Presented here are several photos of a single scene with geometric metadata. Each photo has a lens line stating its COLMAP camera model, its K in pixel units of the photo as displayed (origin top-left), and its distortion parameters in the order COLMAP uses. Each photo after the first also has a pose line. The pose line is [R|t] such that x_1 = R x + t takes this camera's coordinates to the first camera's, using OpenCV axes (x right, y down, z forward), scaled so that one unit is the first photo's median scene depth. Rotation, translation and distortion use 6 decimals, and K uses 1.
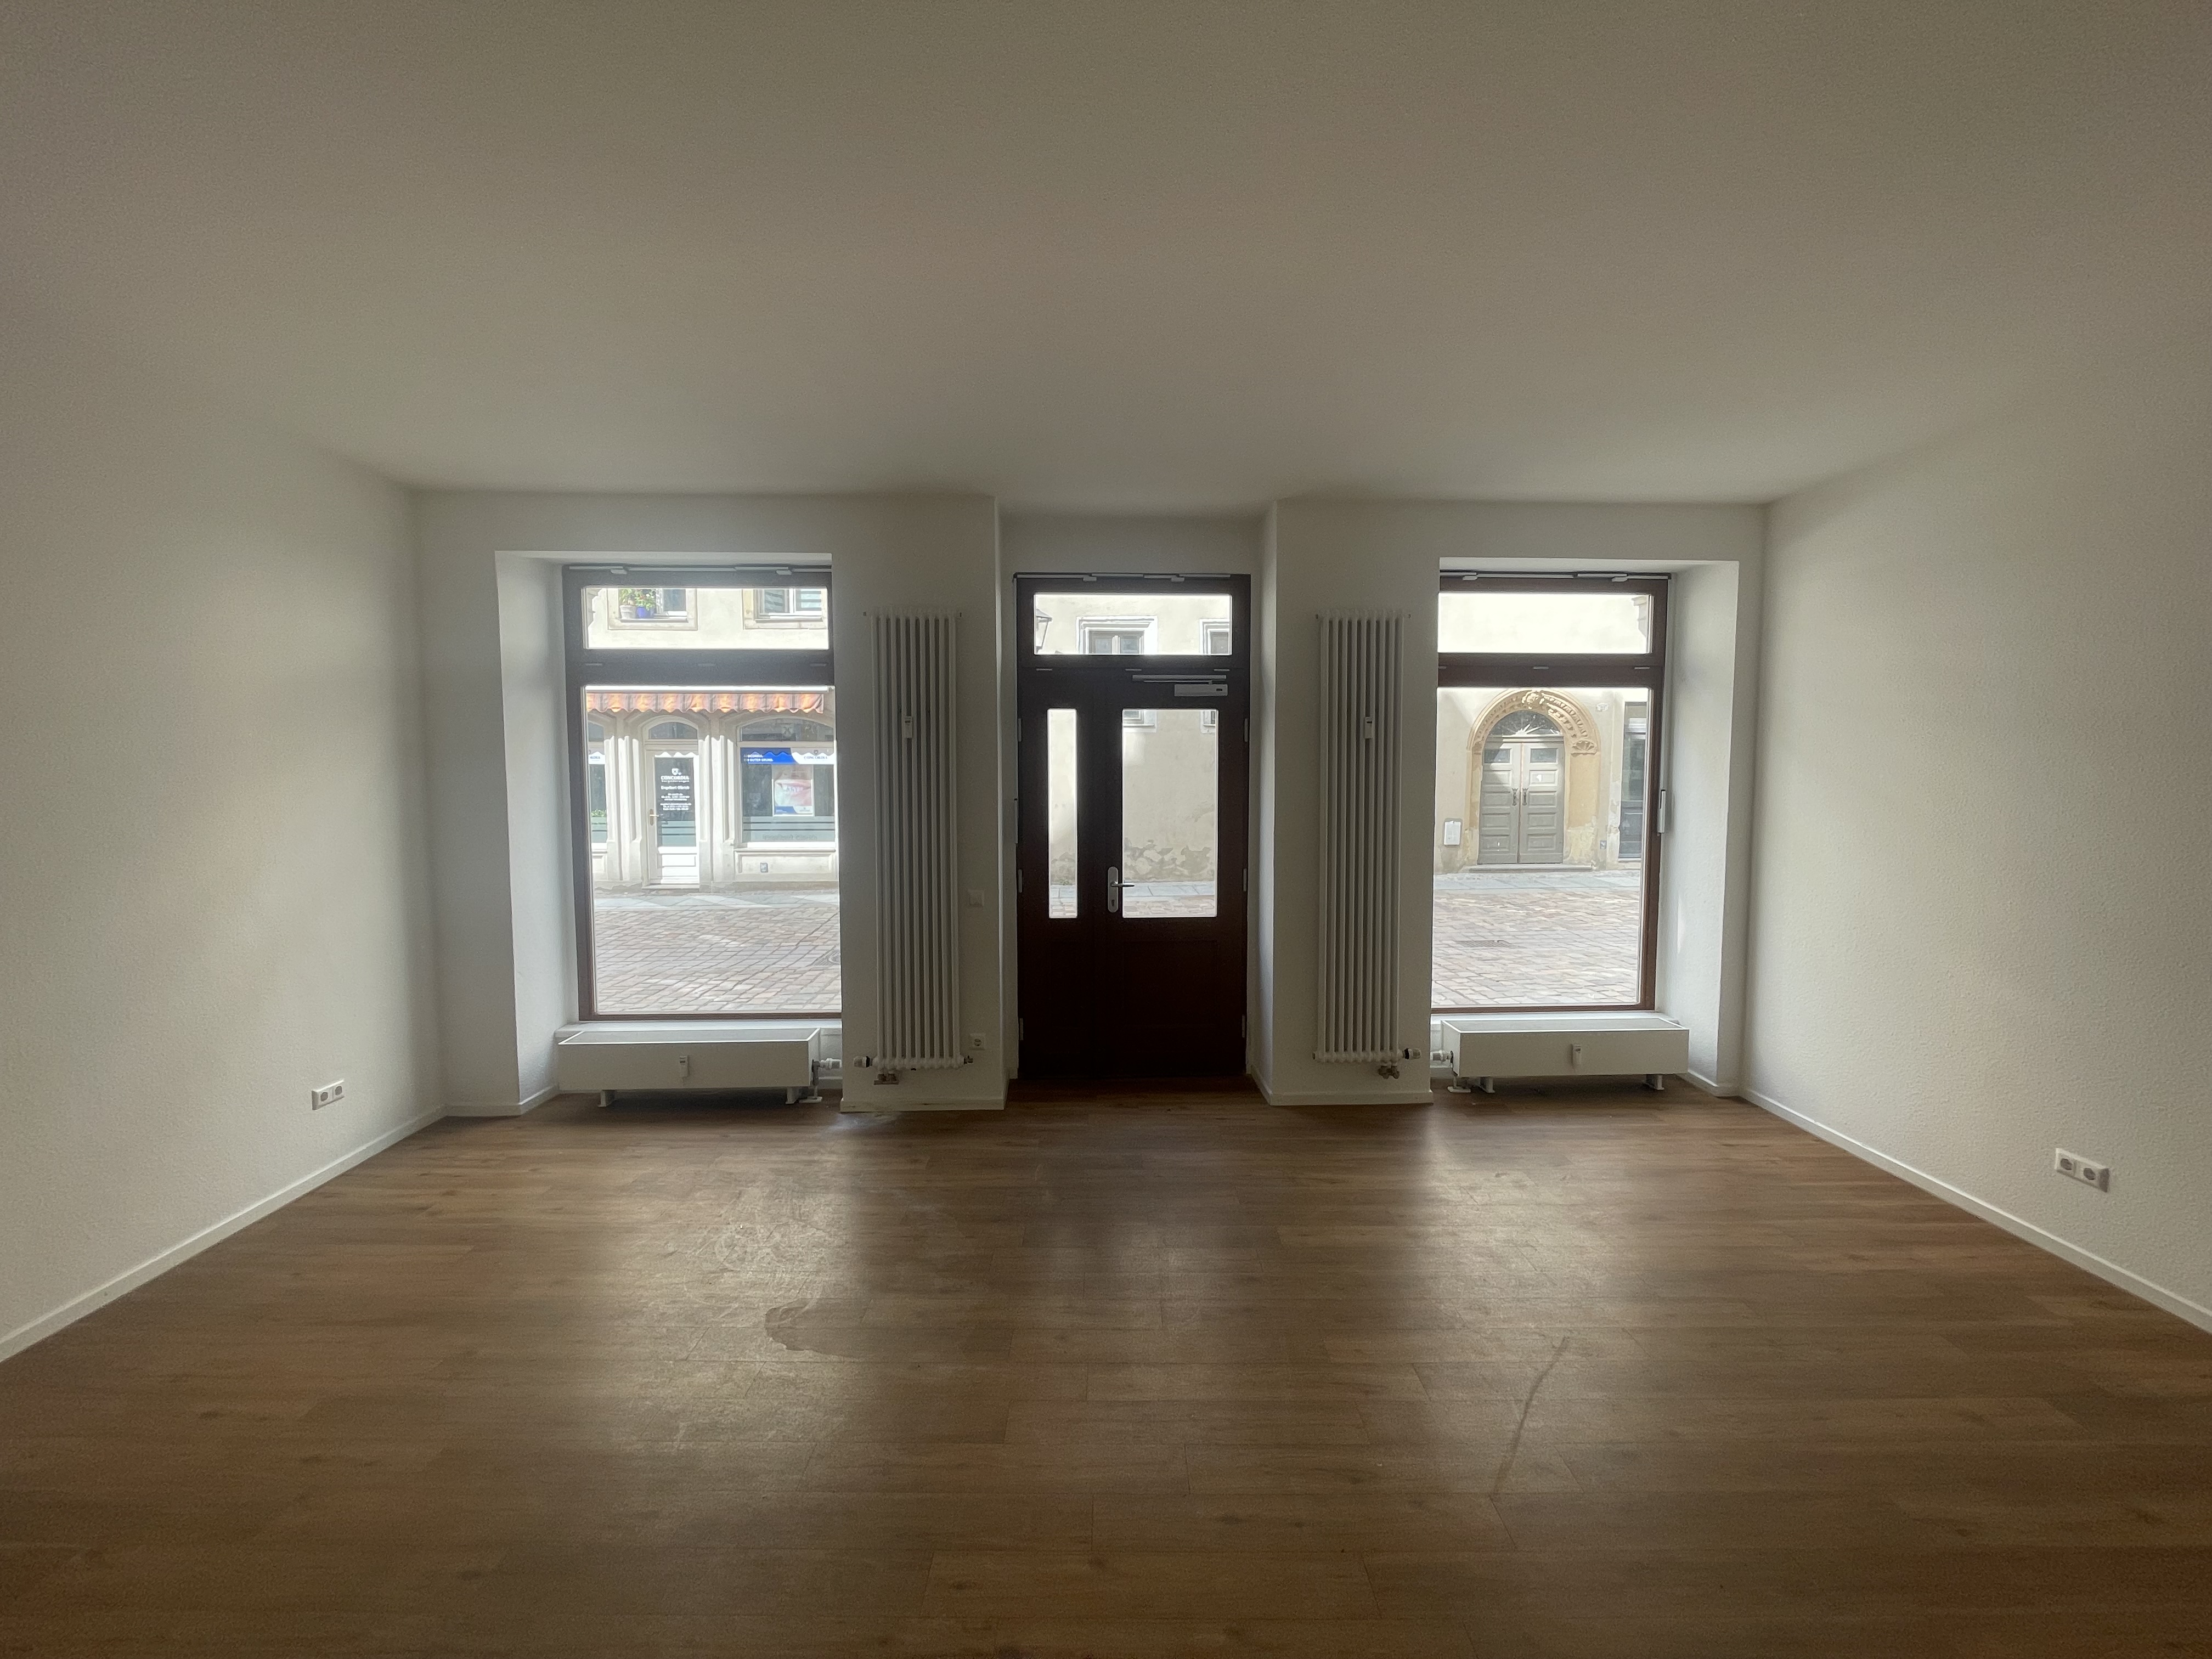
lens RADIAL K [[898.0, 0, 1105.4], [0, 898.0, 826.6], [0, 0, 1]] dist [-0.003976, -0.000128]
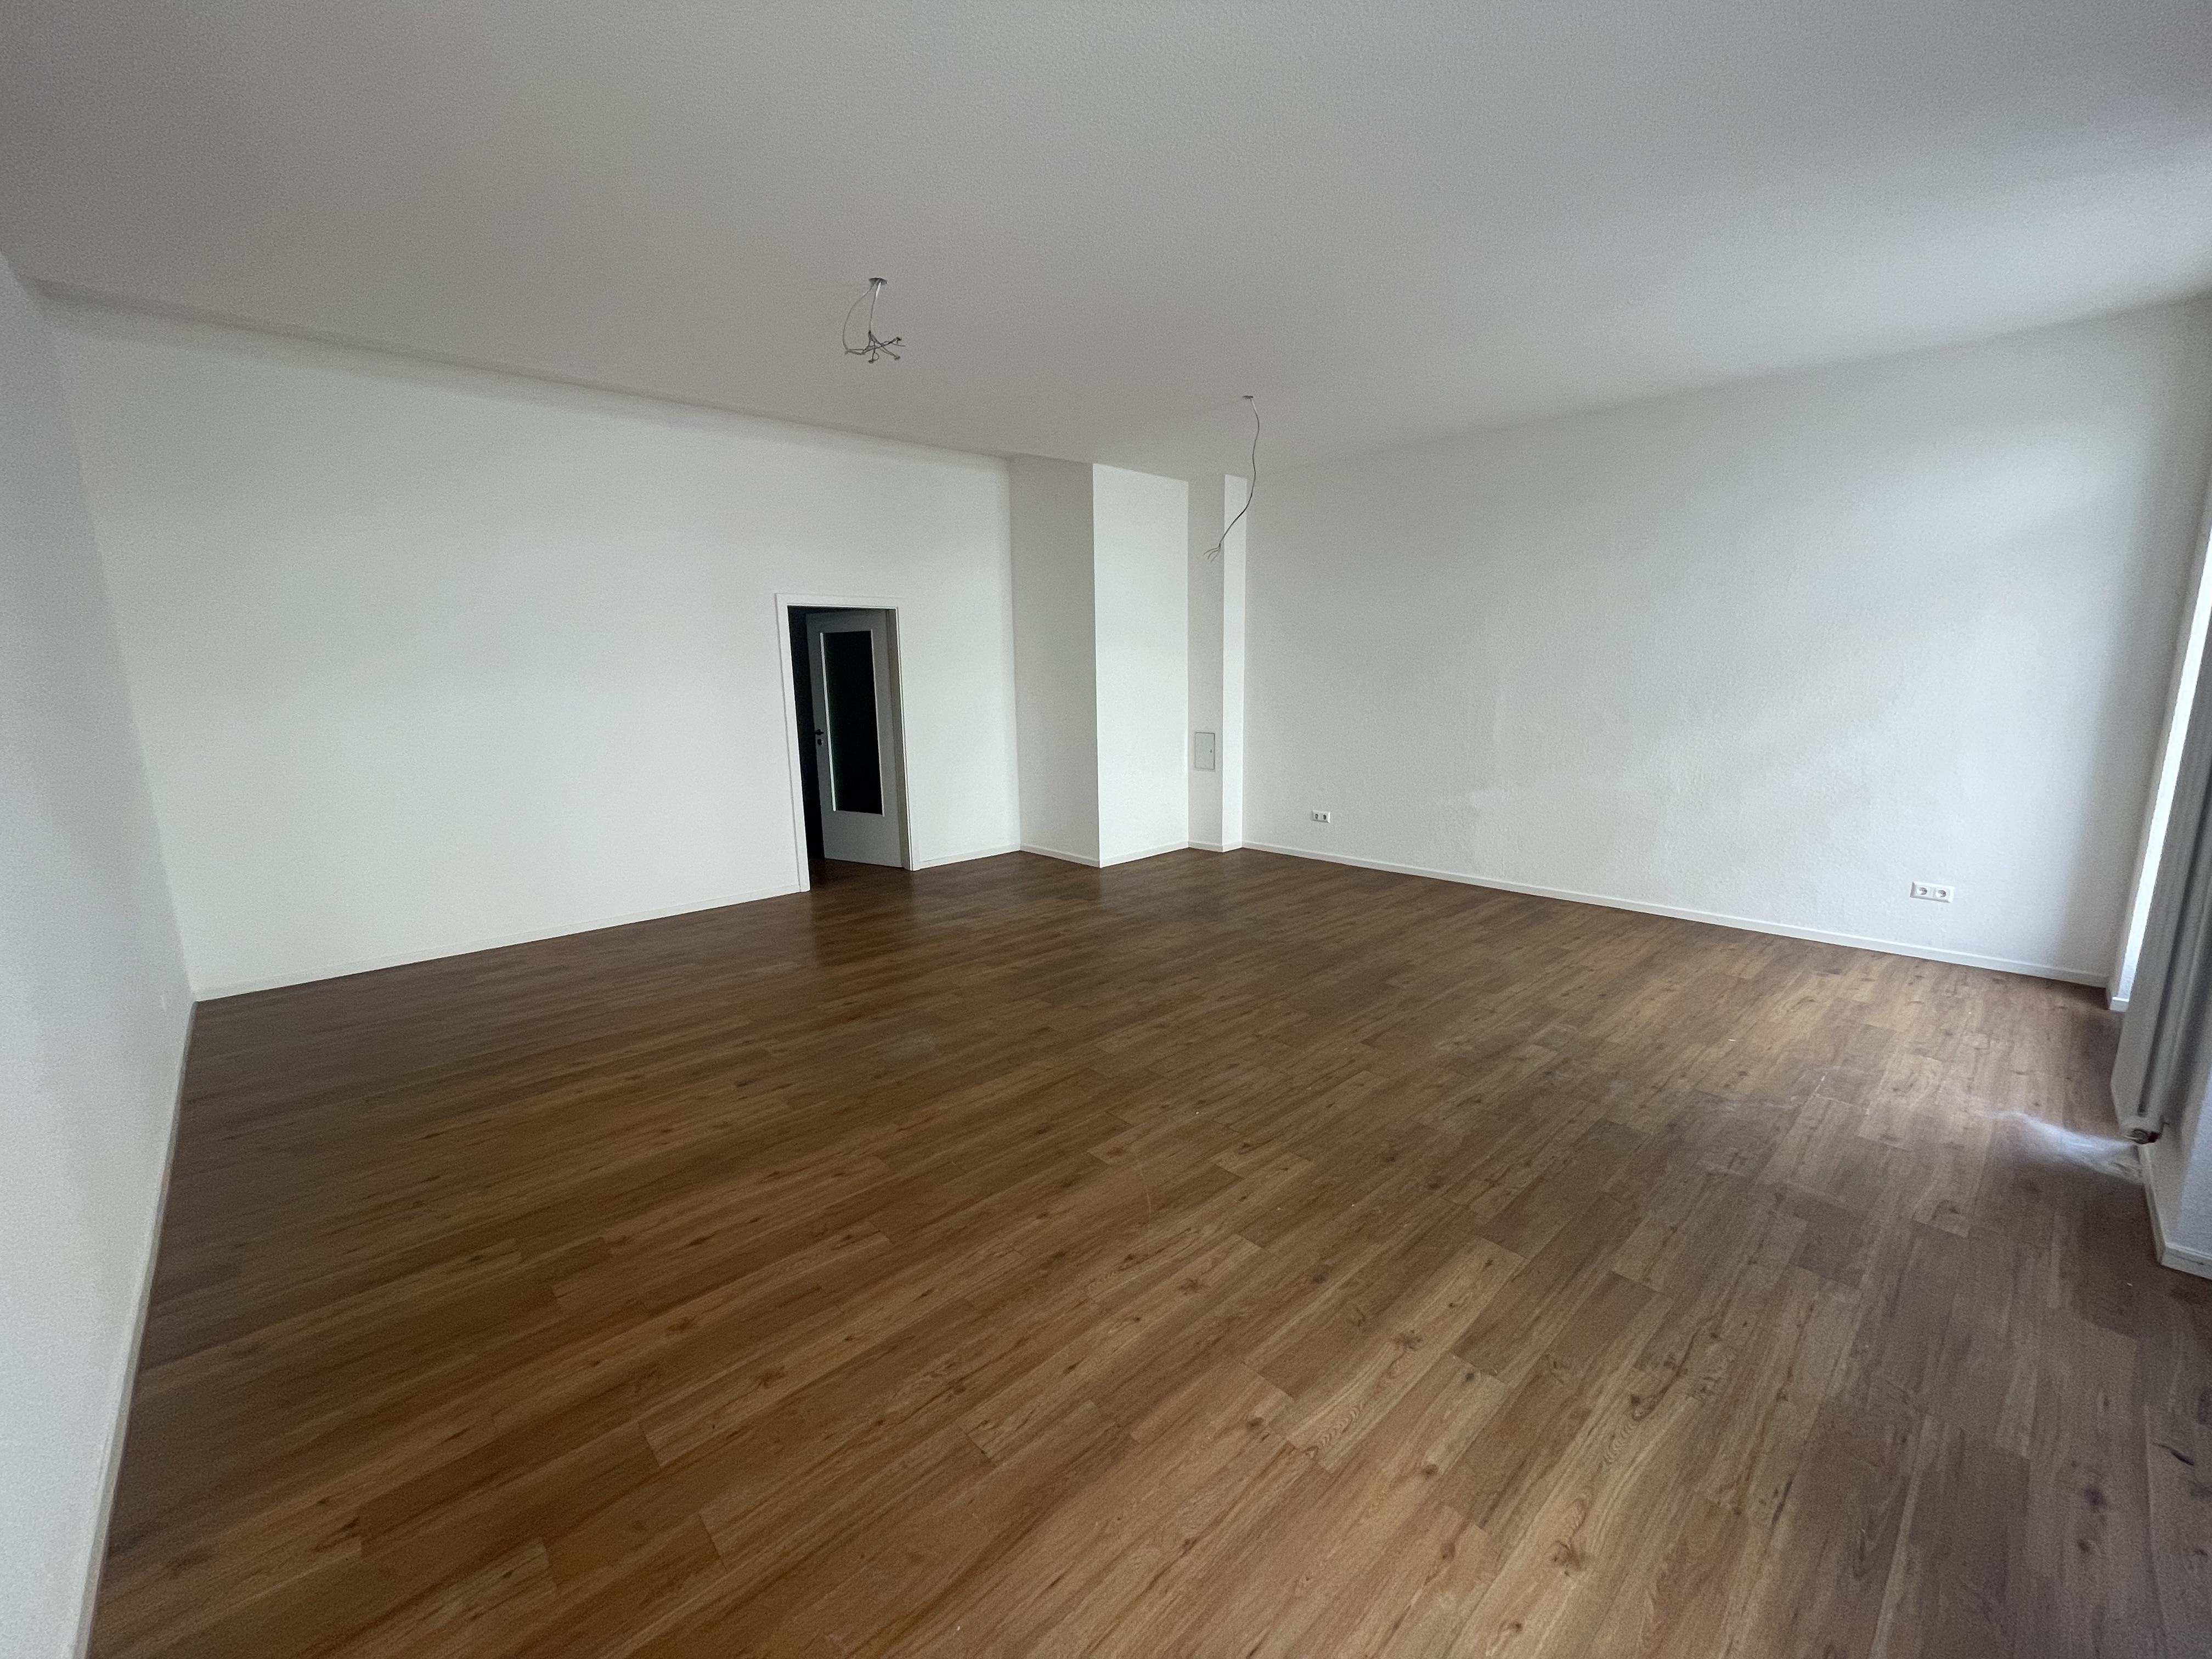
lens RADIAL K [[898.0, 0, 1103.1], [0, 898.0, 829.9], [0, 0, 1]] dist [-0.003976, -0.000128]
pose [[-0.741300, 0.135055, -0.657446, 0.802980], [-0.027692, 0.972557, 0.231010, -0.040048], [0.670603, 0.189453, -0.717216, 1.131577]]
